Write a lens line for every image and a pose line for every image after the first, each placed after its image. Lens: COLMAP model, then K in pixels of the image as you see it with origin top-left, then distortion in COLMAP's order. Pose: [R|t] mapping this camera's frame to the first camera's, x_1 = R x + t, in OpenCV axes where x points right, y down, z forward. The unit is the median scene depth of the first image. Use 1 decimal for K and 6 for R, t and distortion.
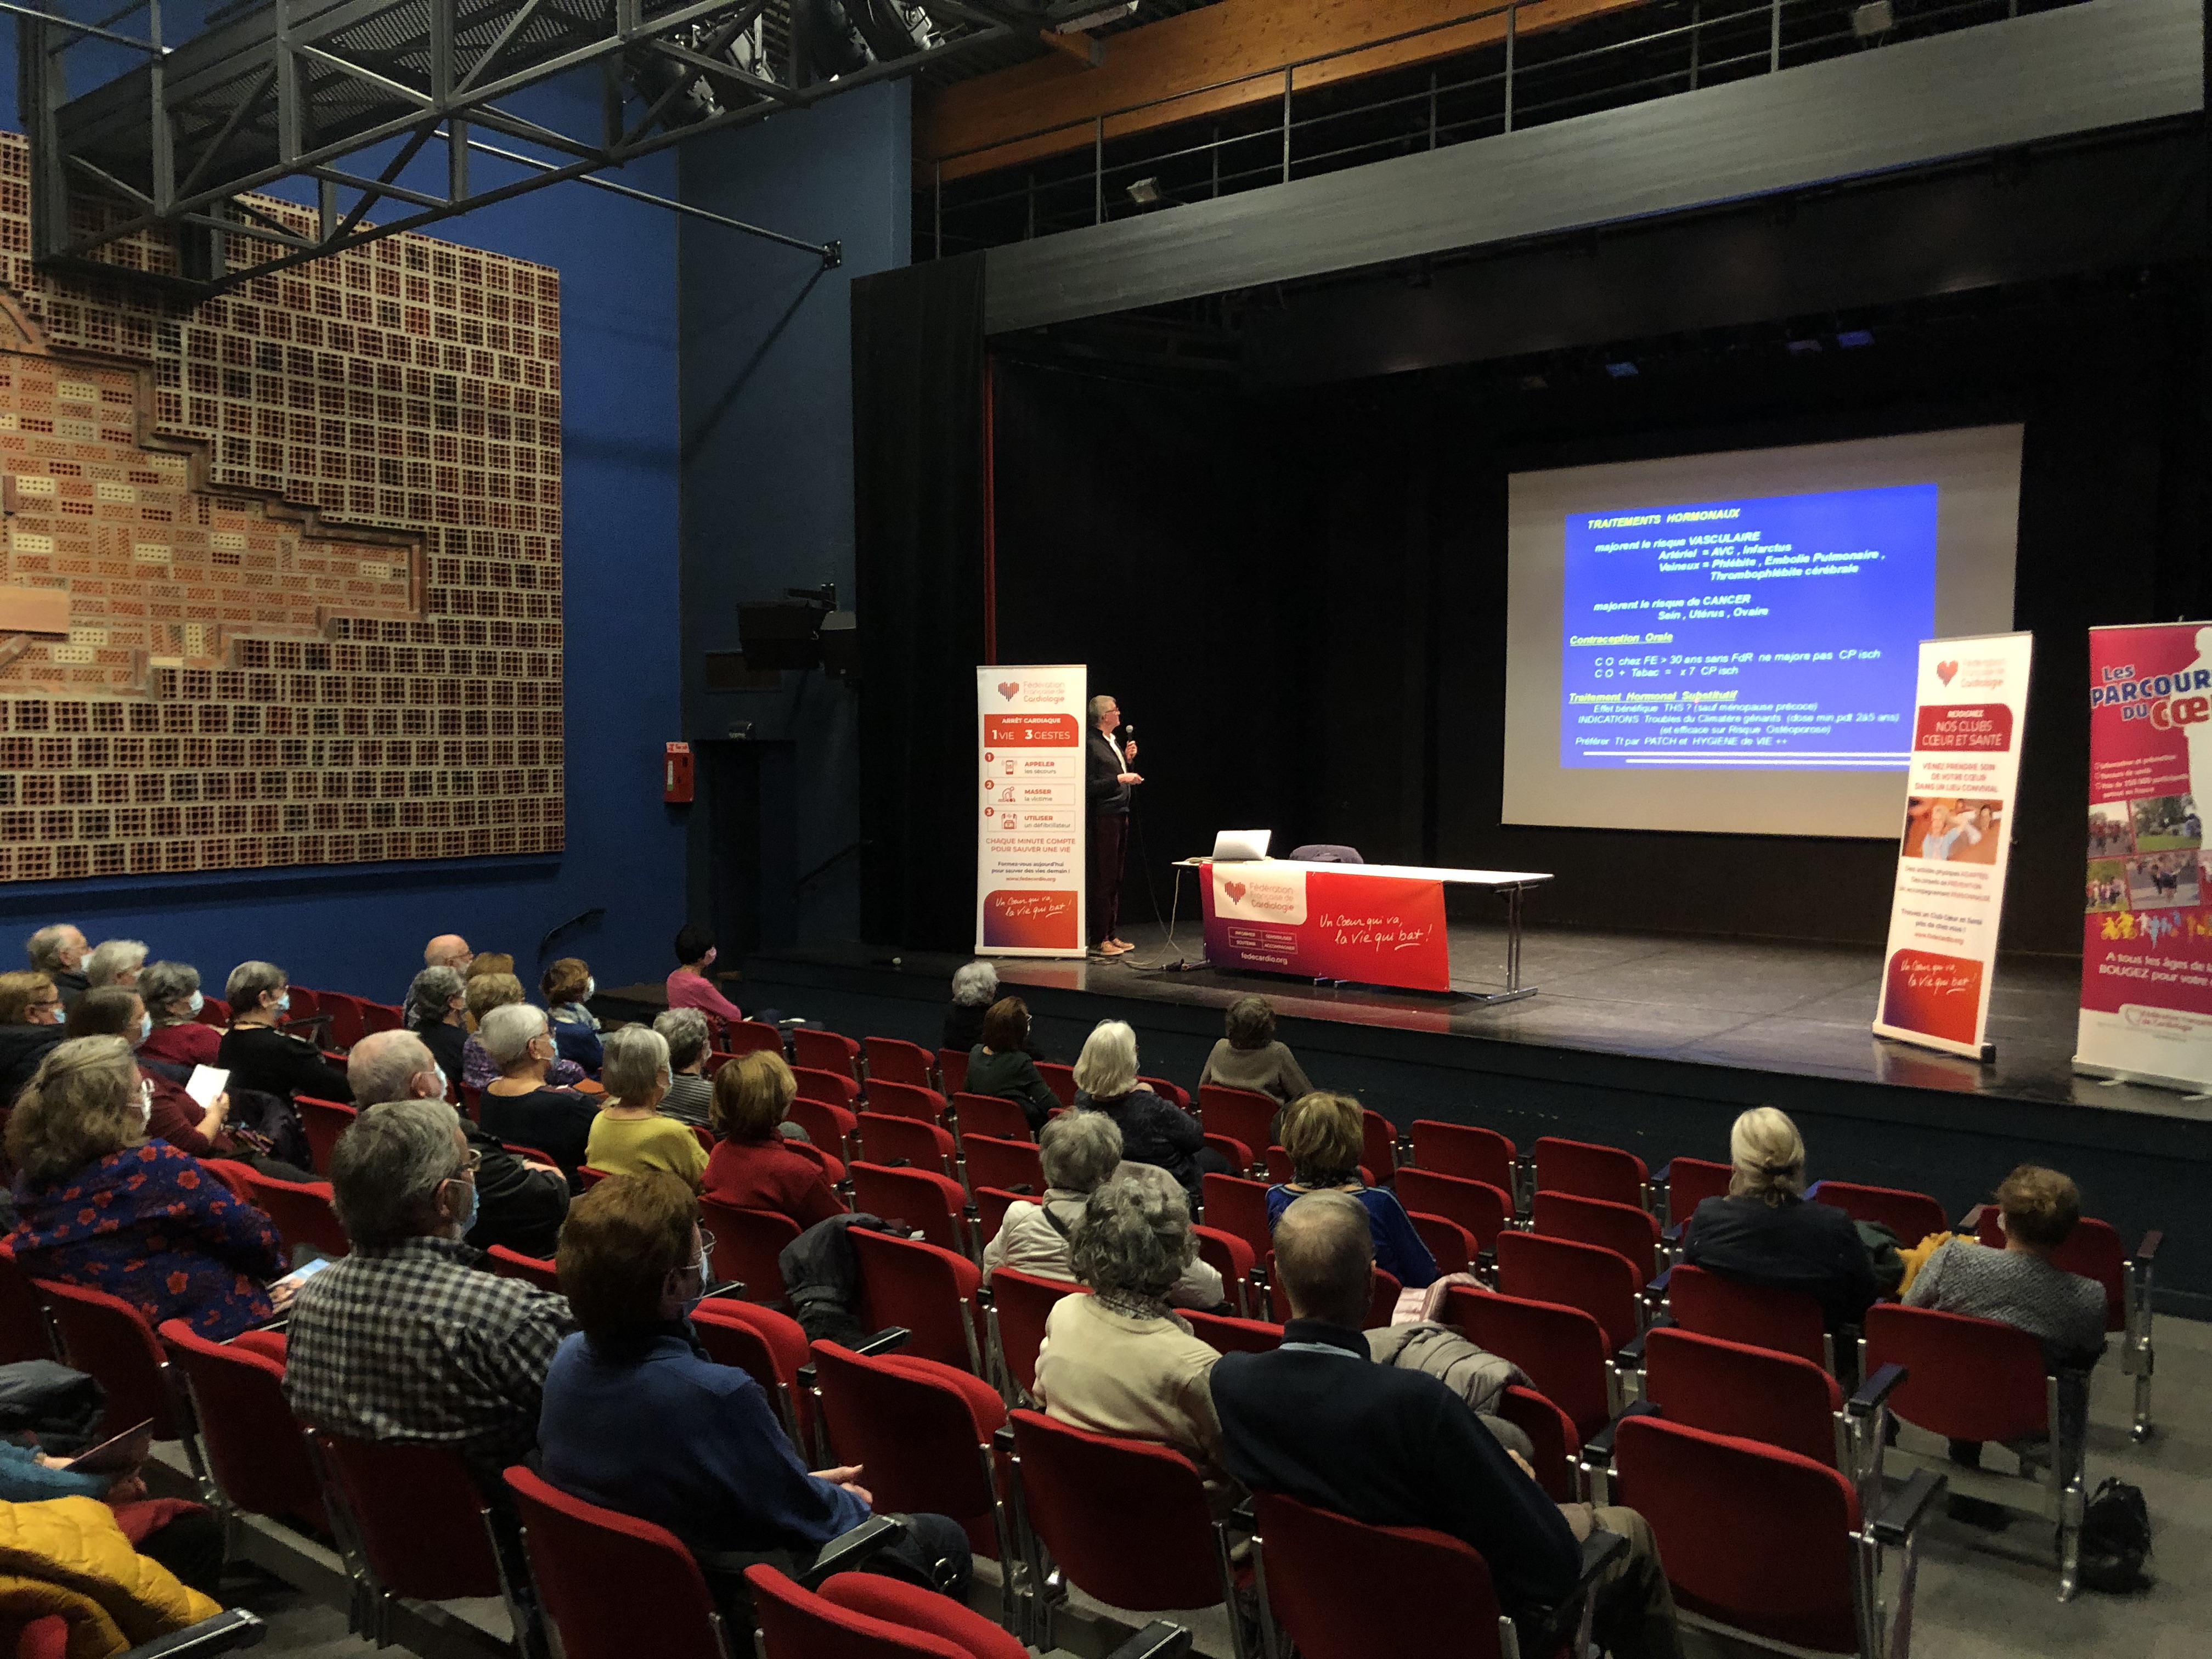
lens RADIAL K [[1833.9, 0, 1107.3], [0, 1833.9, 845.5], [0, 0, 1]] dist [0.064148, -0.069491]
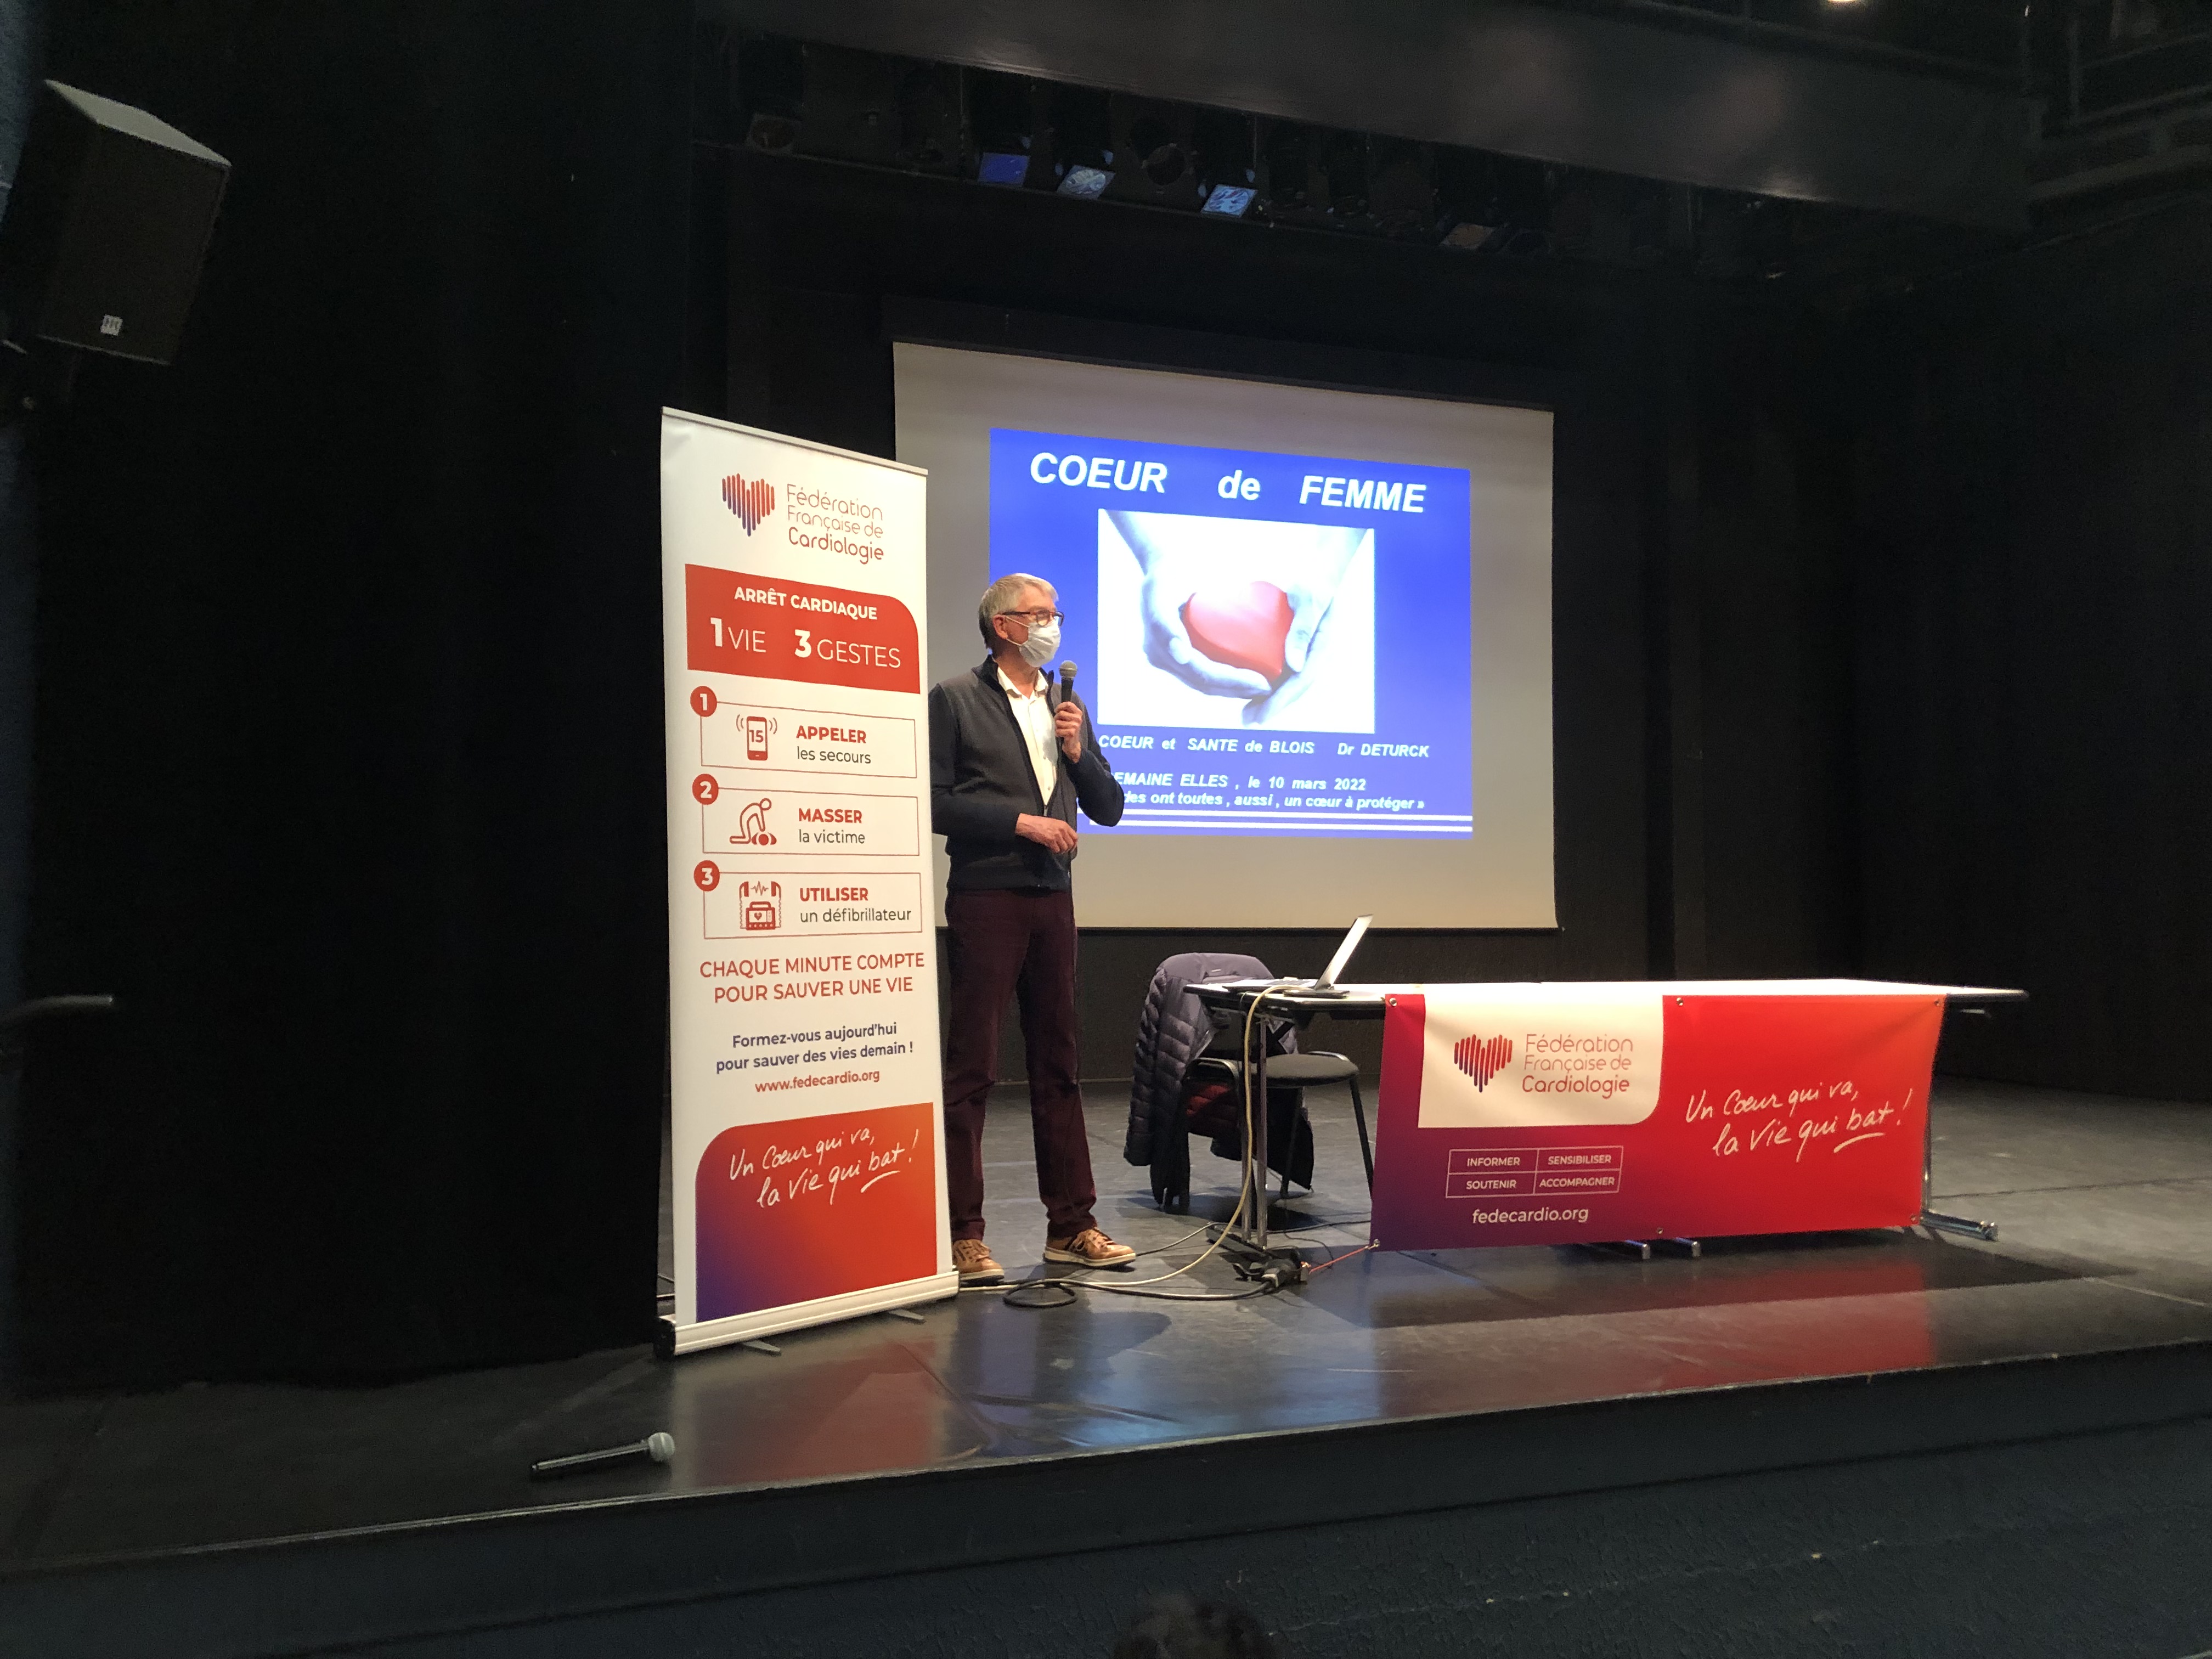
lens RADIAL K [[1833.9, 0, 1097.8], [0, 1833.9, 796.8], [0, 0, 1]] dist [0.064148, -0.069491]
pose [[0.529121, 0.046276, 0.847284, -0.295537], [0.046535, 0.995427, -0.083428, -0.002506], [-0.847270, 0.083572, 0.524547, 0.778280]]
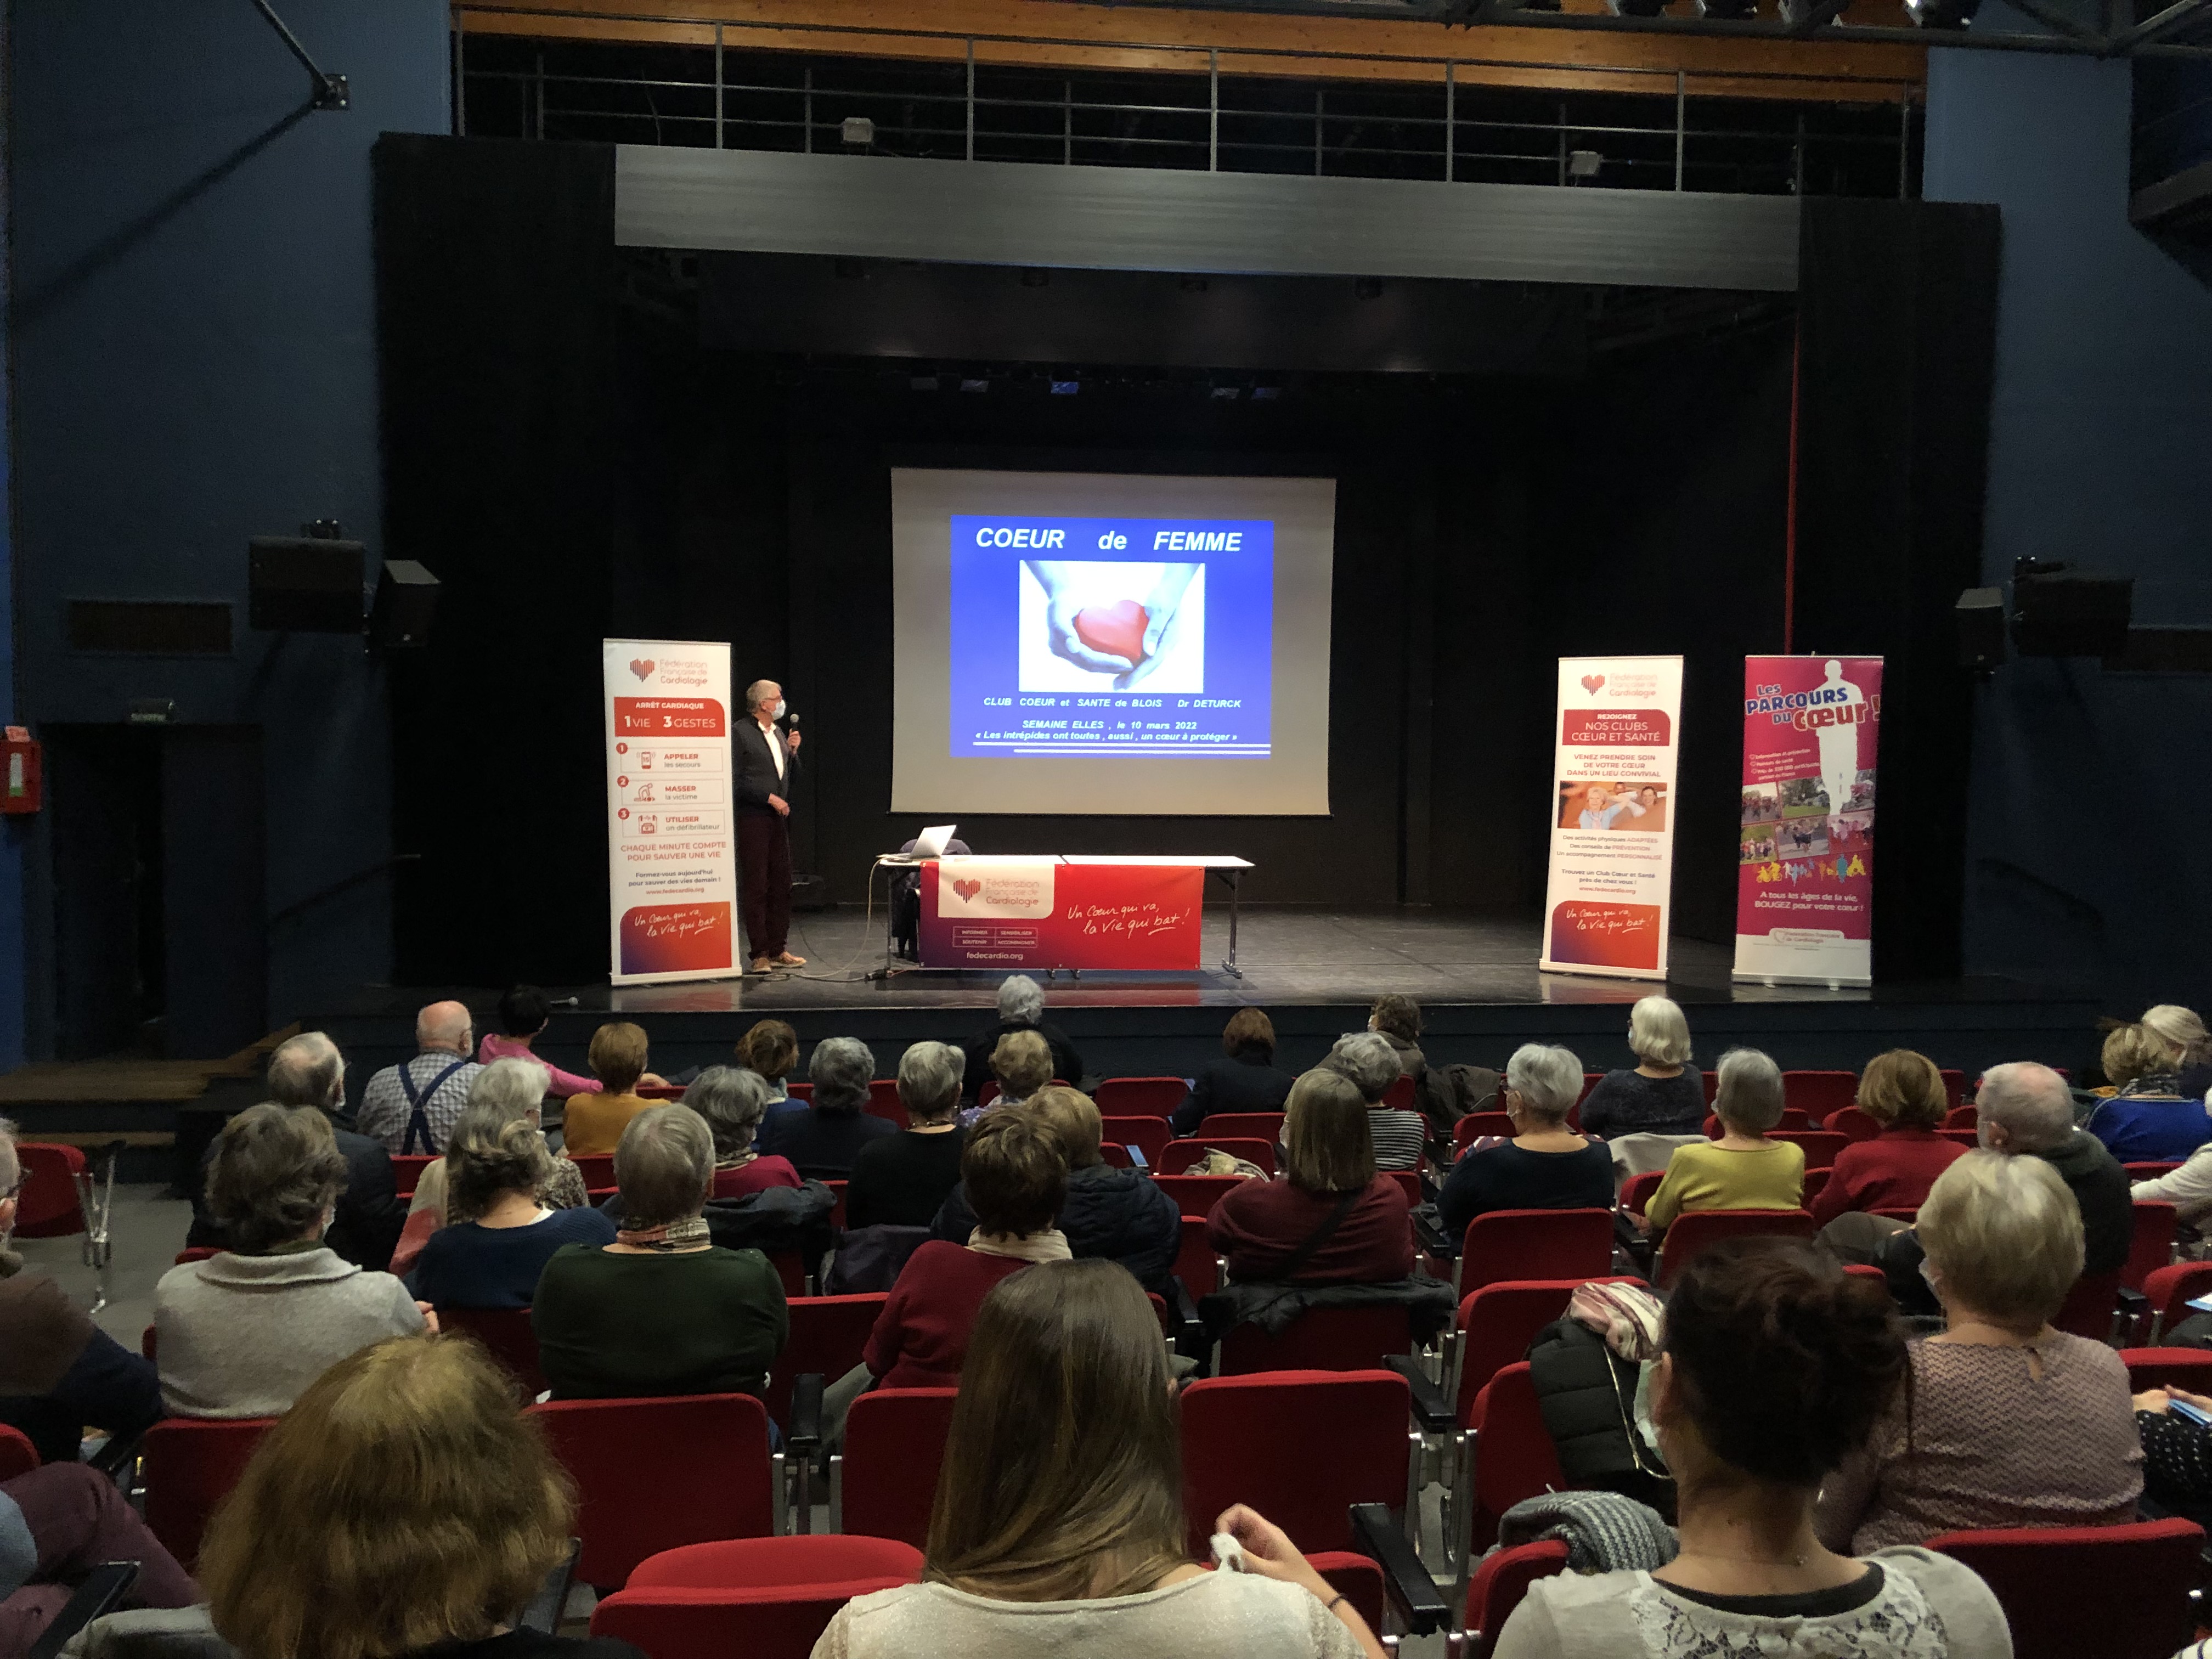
lens RADIAL K [[1833.9, 0, 1121.1], [0, 1833.9, 833.5], [0, 0, 1]] dist [0.064148, -0.069491]
pose [[0.701315, -0.034160, 0.712032, -0.506229], [0.033045, 0.999335, 0.015396, -0.014824], [-0.712085, 0.012732, 0.701978, 0.245482]]
